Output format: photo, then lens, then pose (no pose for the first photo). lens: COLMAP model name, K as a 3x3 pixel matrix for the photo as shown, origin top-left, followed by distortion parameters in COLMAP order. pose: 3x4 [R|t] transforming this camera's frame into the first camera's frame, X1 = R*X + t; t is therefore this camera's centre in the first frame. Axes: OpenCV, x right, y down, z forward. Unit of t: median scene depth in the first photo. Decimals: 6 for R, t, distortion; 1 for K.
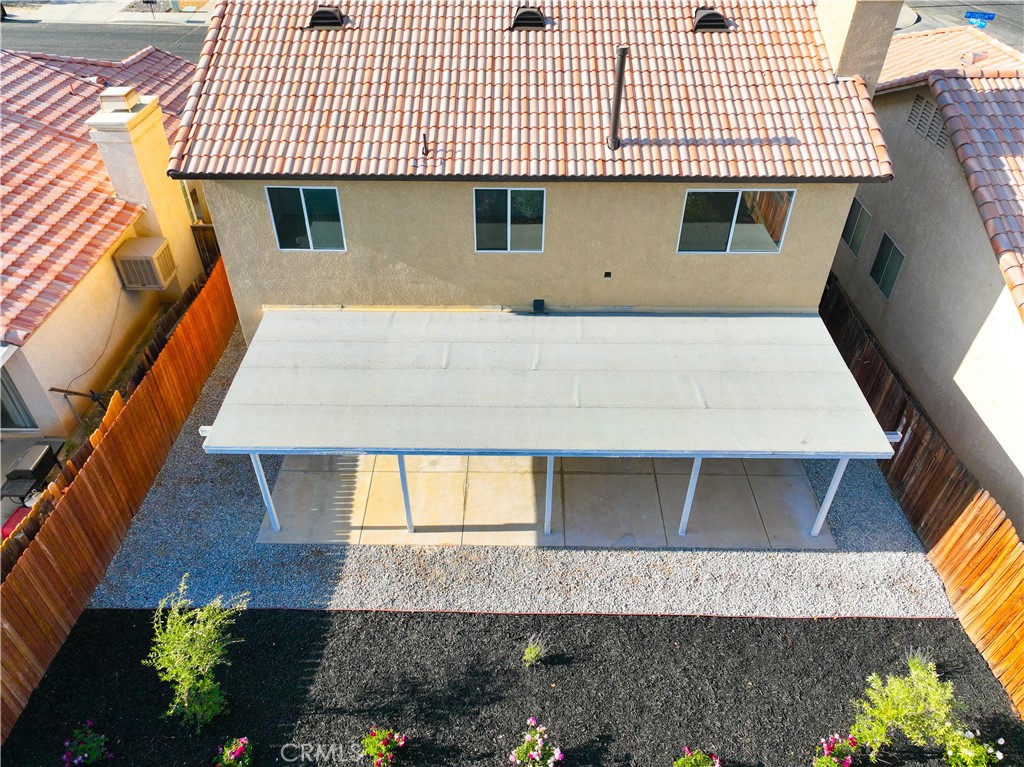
lens RADIAL K [[713.7, 0, 512.0], [0, 713.7, 383.5], [0, 0, 1]] dist [0.004510, 0.001552]
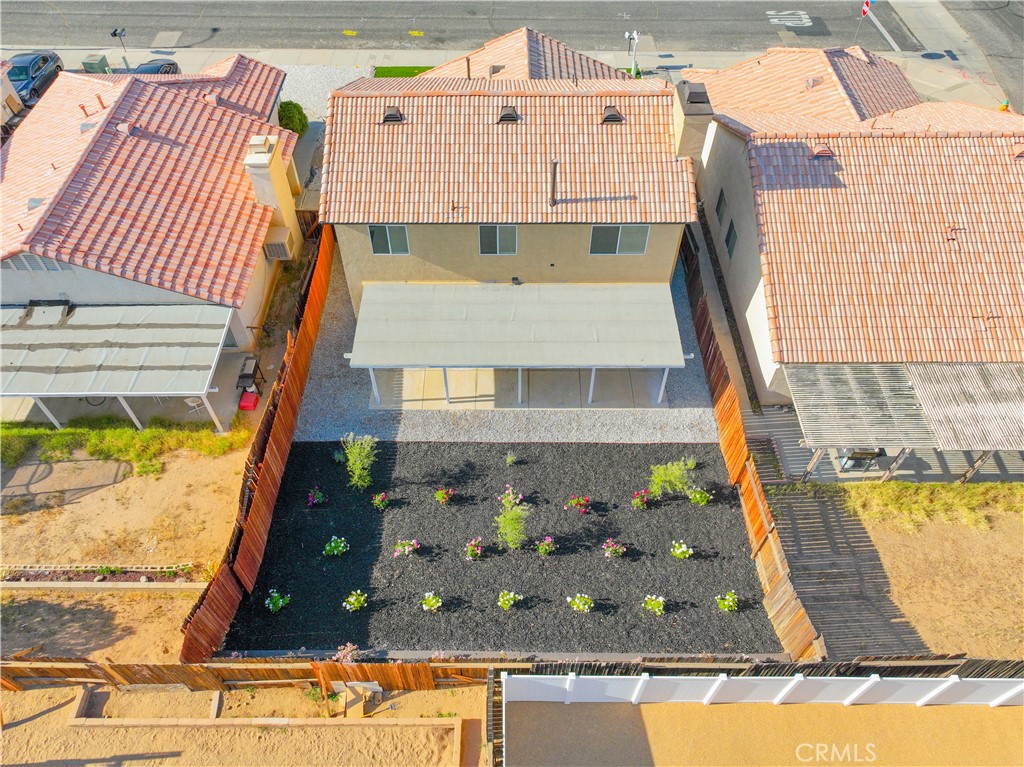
lens RADIAL K [[713.7, 0, 512.0], [0, 713.7, 383.5], [0, 0, 1]] dist [0.004510, 0.001552]
pose [[0.999964, -0.007469, 0.004010, 0.023972], [0.006504, 0.979319, 0.202218, -0.250063], [-0.005437, -0.202184, 0.979332, -0.943968]]
